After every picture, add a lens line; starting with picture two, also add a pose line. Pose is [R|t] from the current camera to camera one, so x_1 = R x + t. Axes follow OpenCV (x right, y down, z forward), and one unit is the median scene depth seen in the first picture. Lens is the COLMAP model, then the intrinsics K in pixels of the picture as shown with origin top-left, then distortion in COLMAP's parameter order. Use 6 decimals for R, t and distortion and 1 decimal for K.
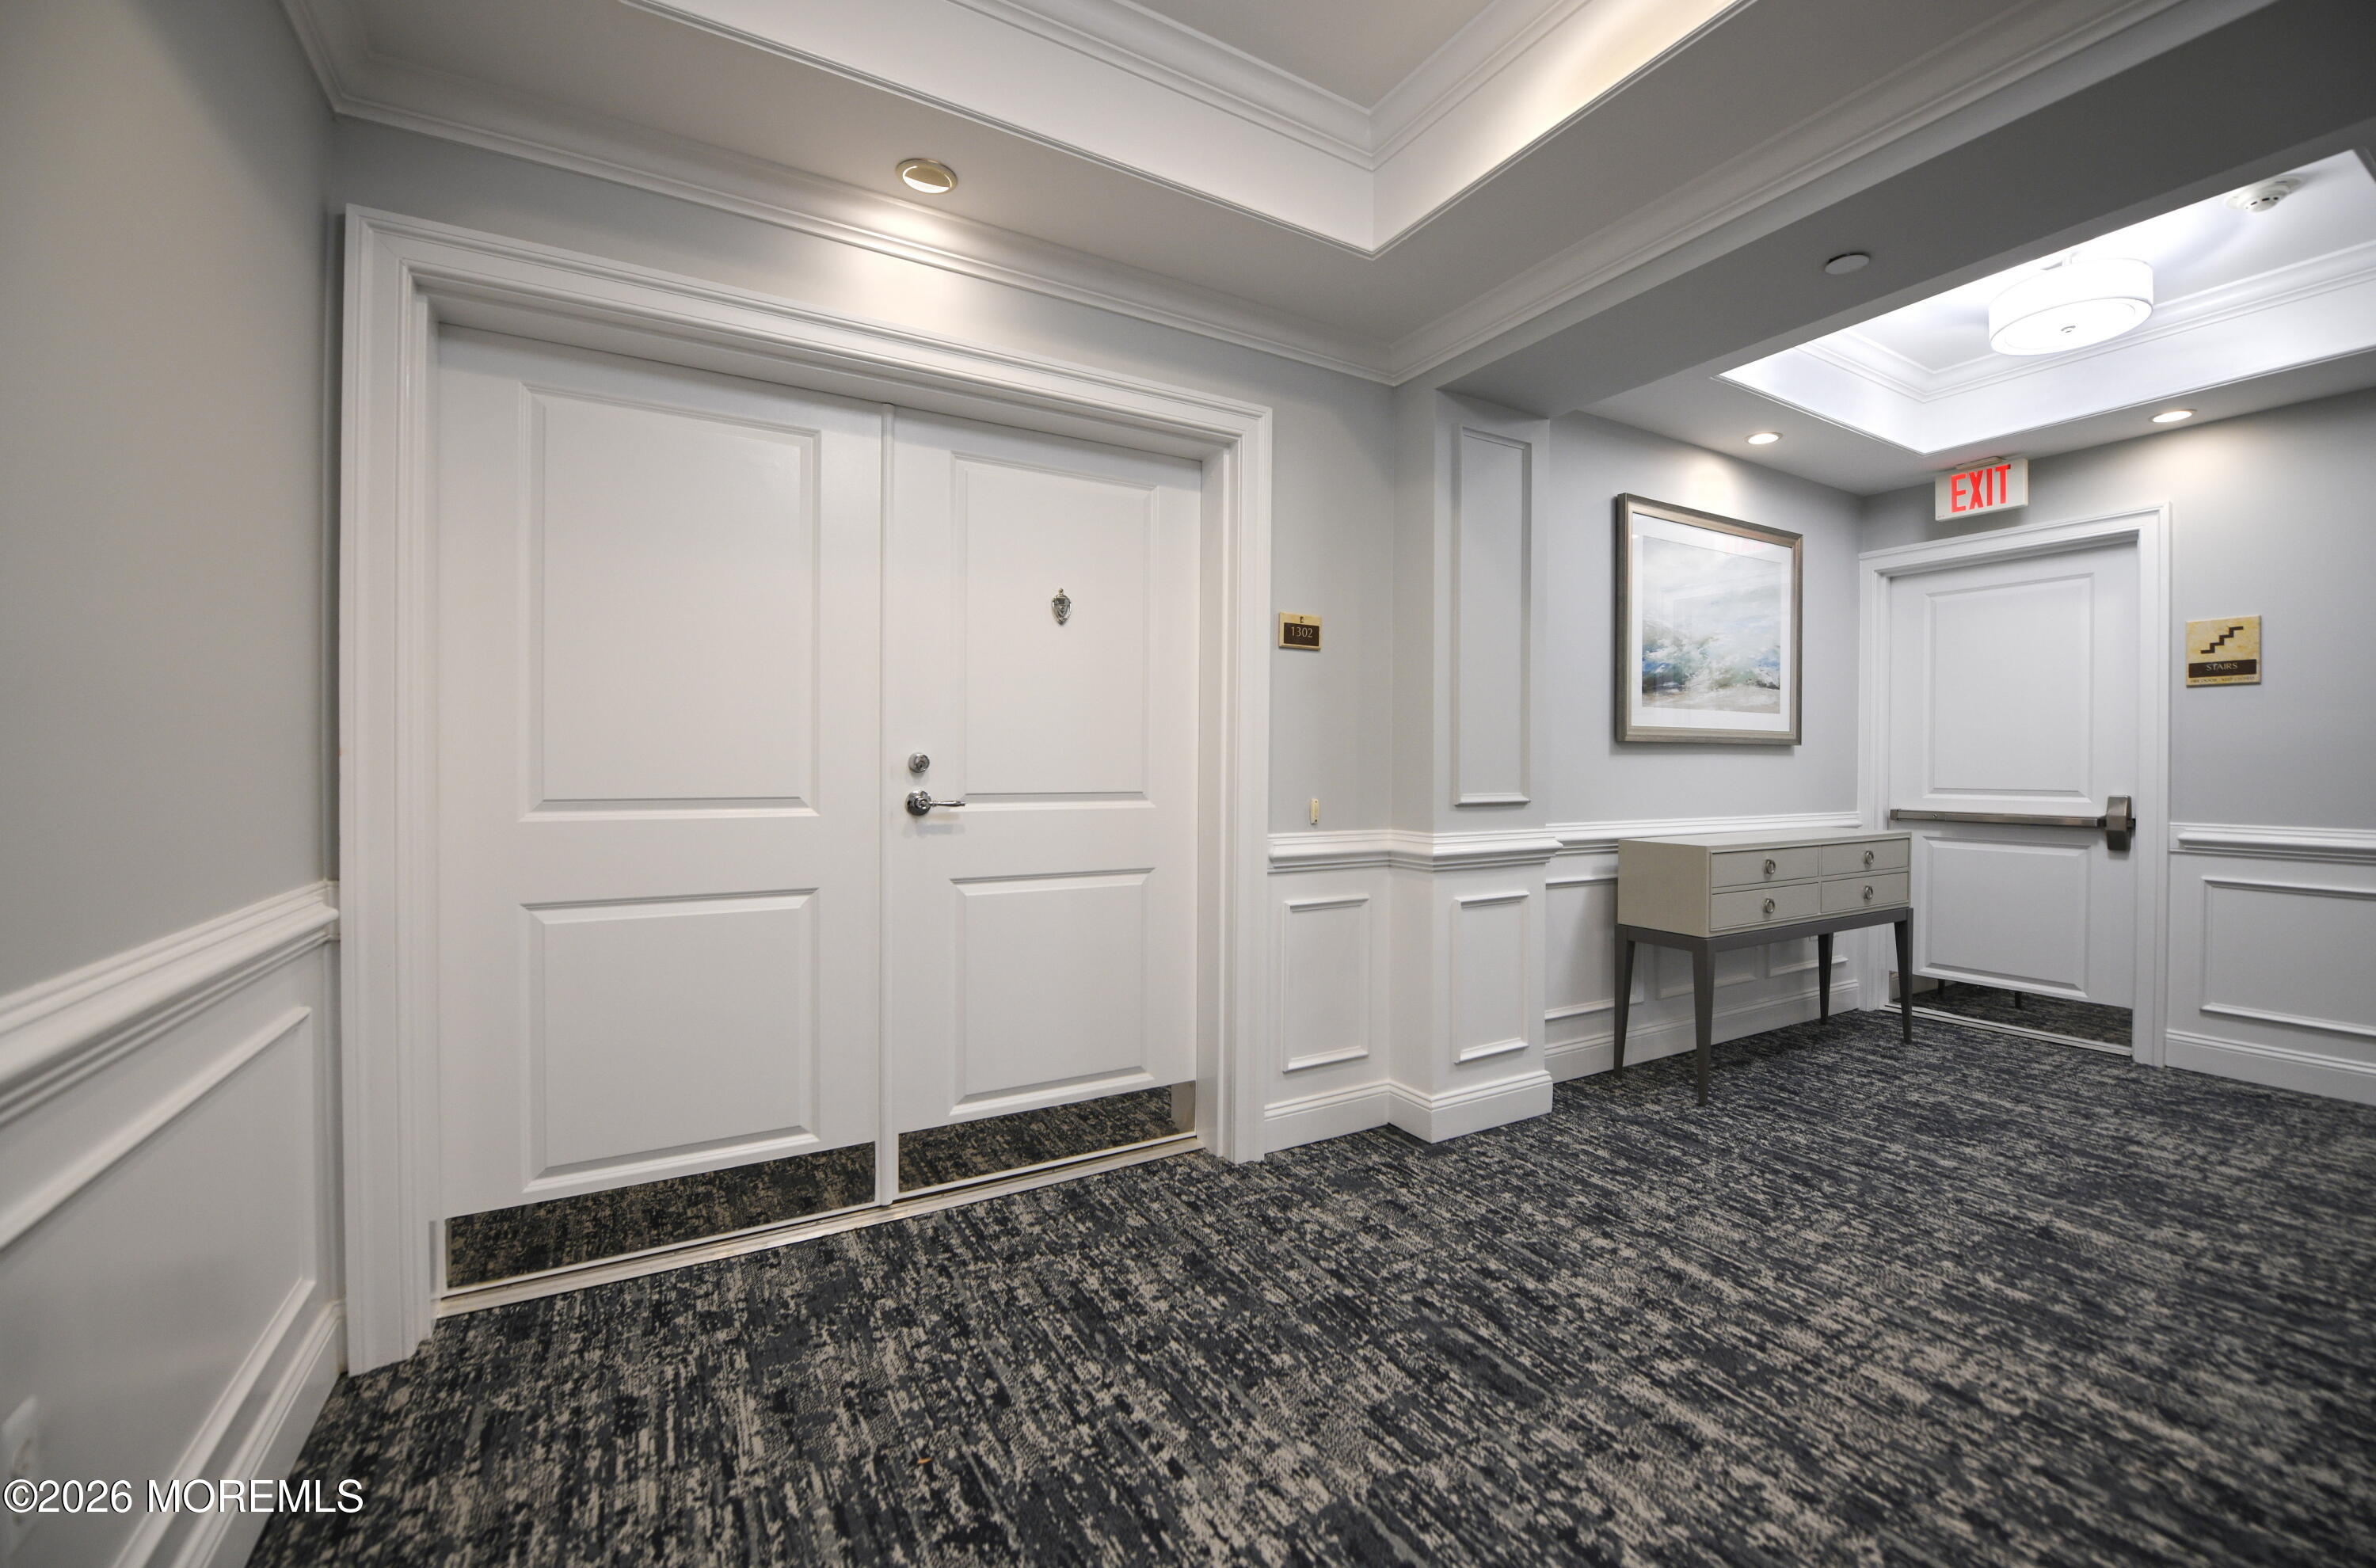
lens RADIAL K [[958.0, 0, 1193.7], [0, 958.0, 779.1], [0, 0, 1]] dist [-0.012614, -0.004095]
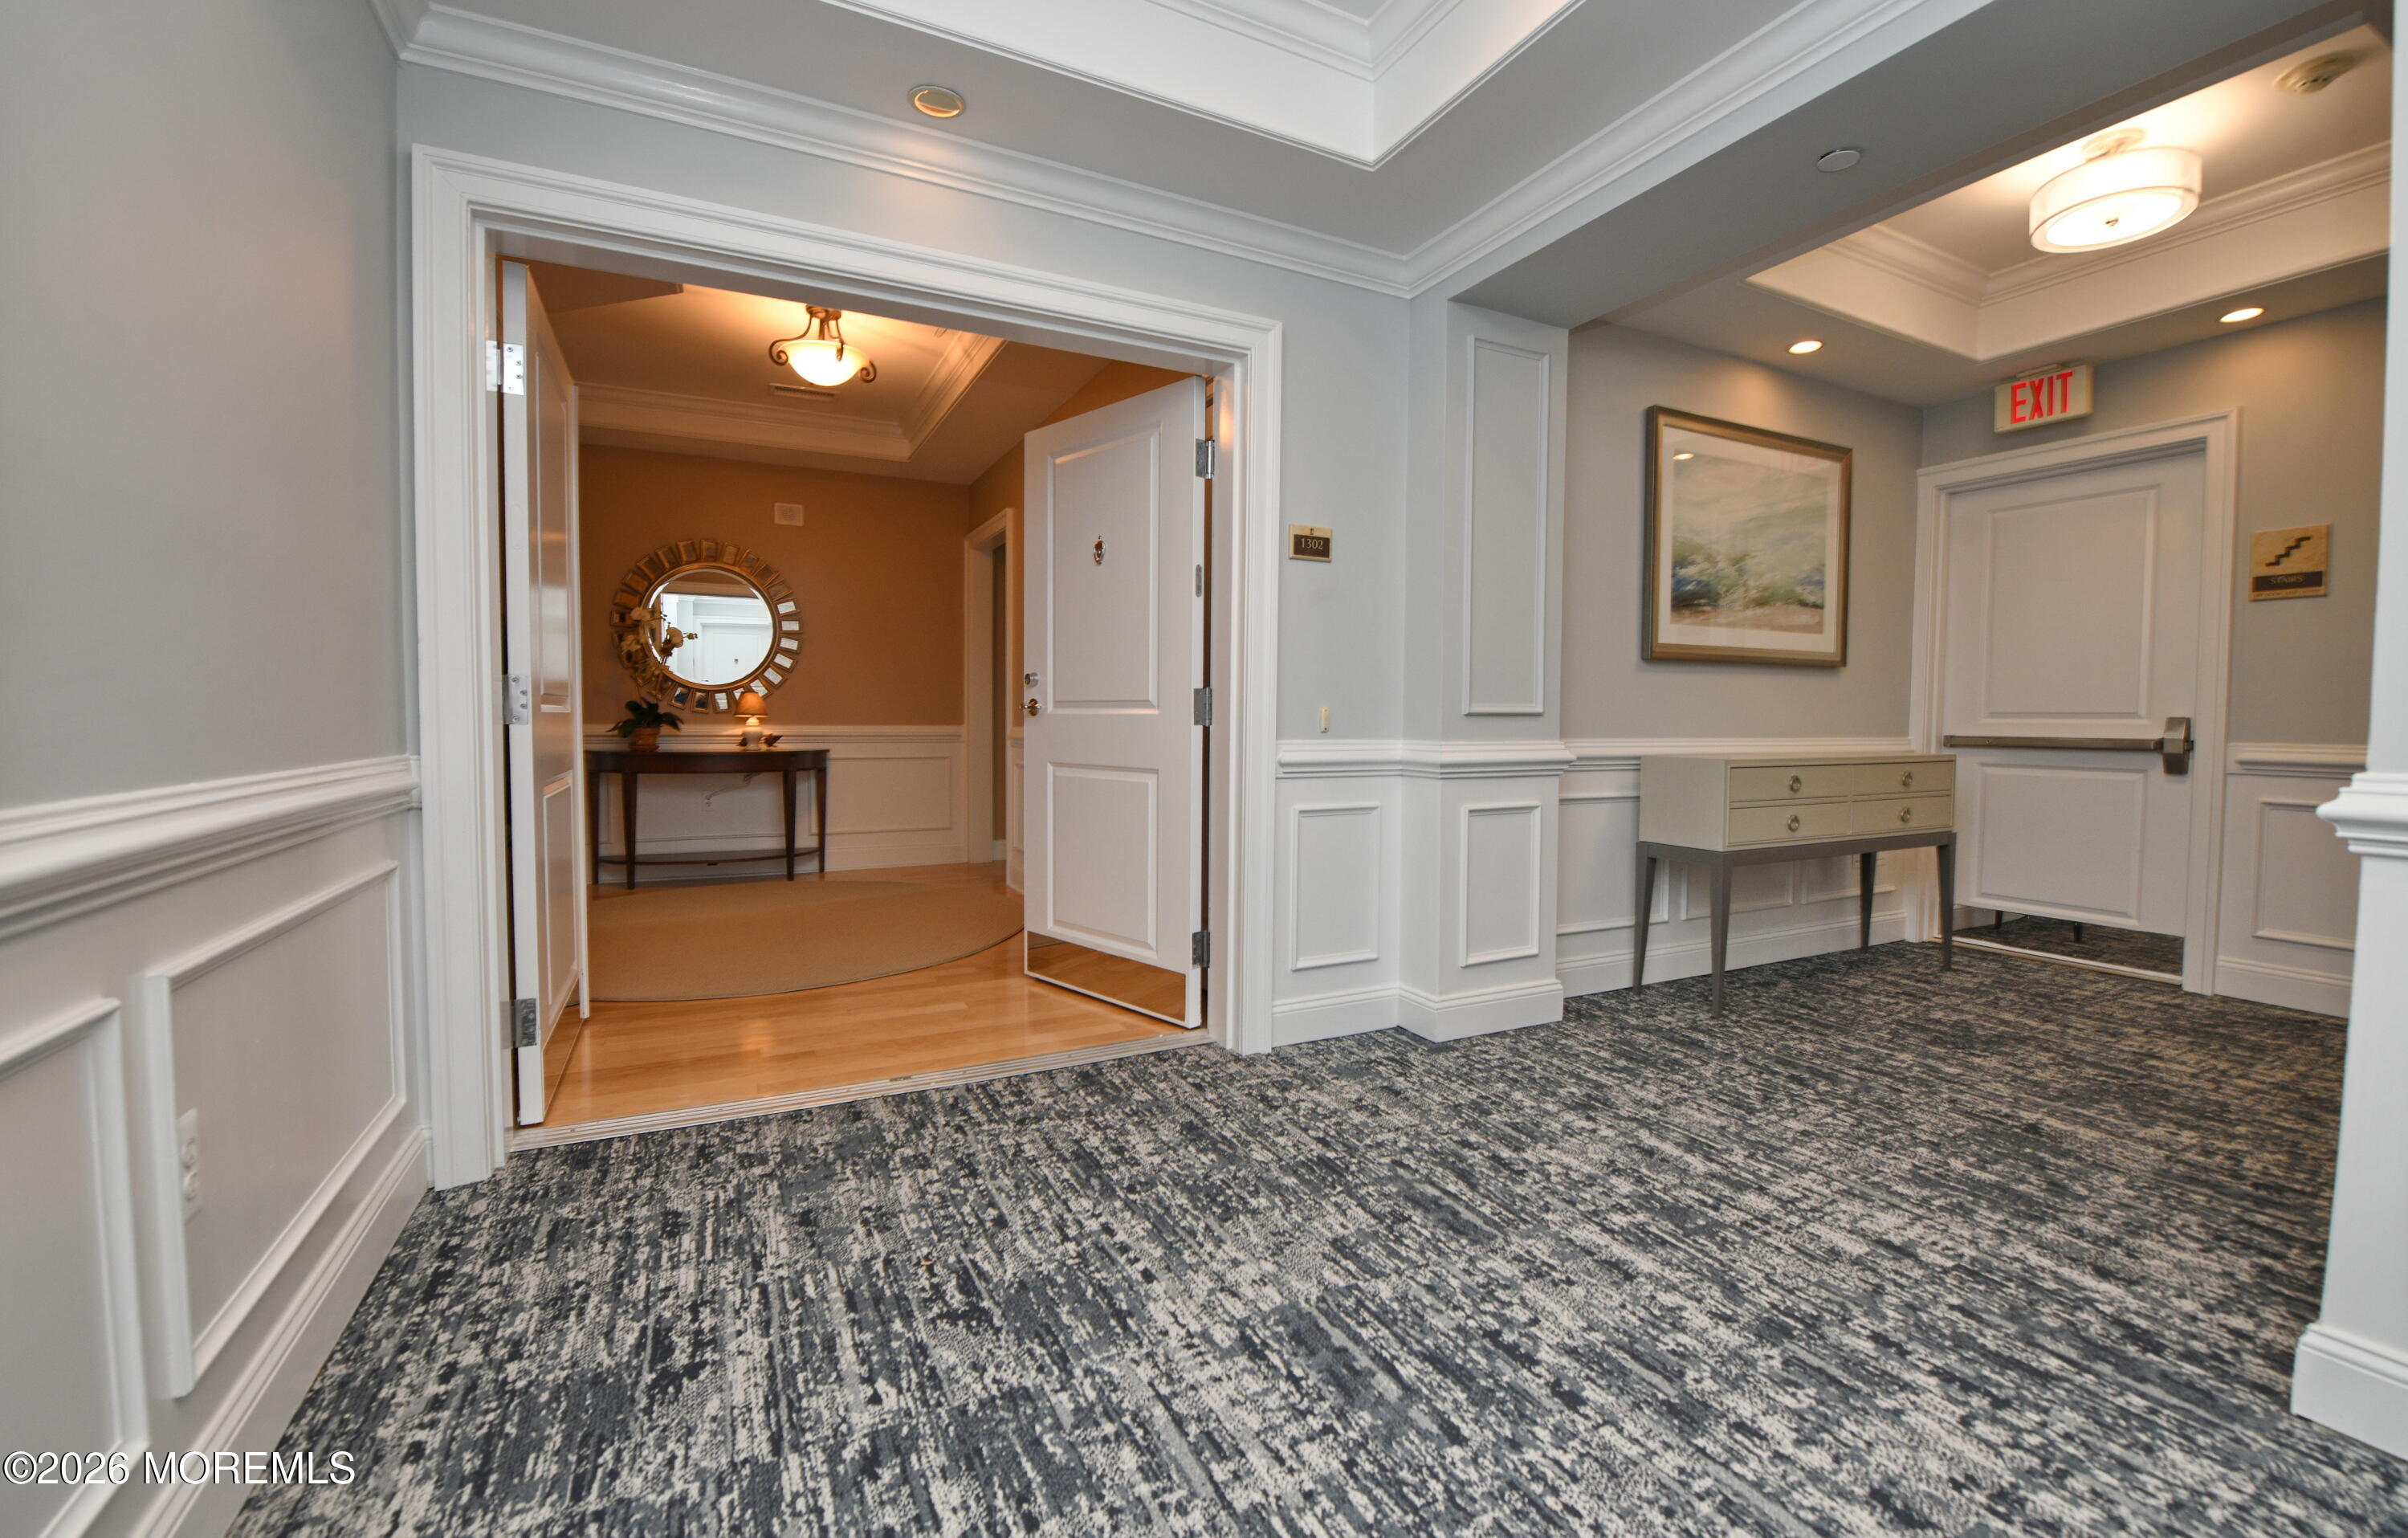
lens RADIAL K [[994.9, 0, 1207.5], [0, 994.9, 766.4], [0, 0, 1]] dist [-0.011461, -0.004570]
pose [[0.998417, 0.004838, -0.056044, 0.097631], [-0.002874, 0.999381, 0.035064, 0.075026], [0.056179, -0.034848, 0.997812, -0.117565]]
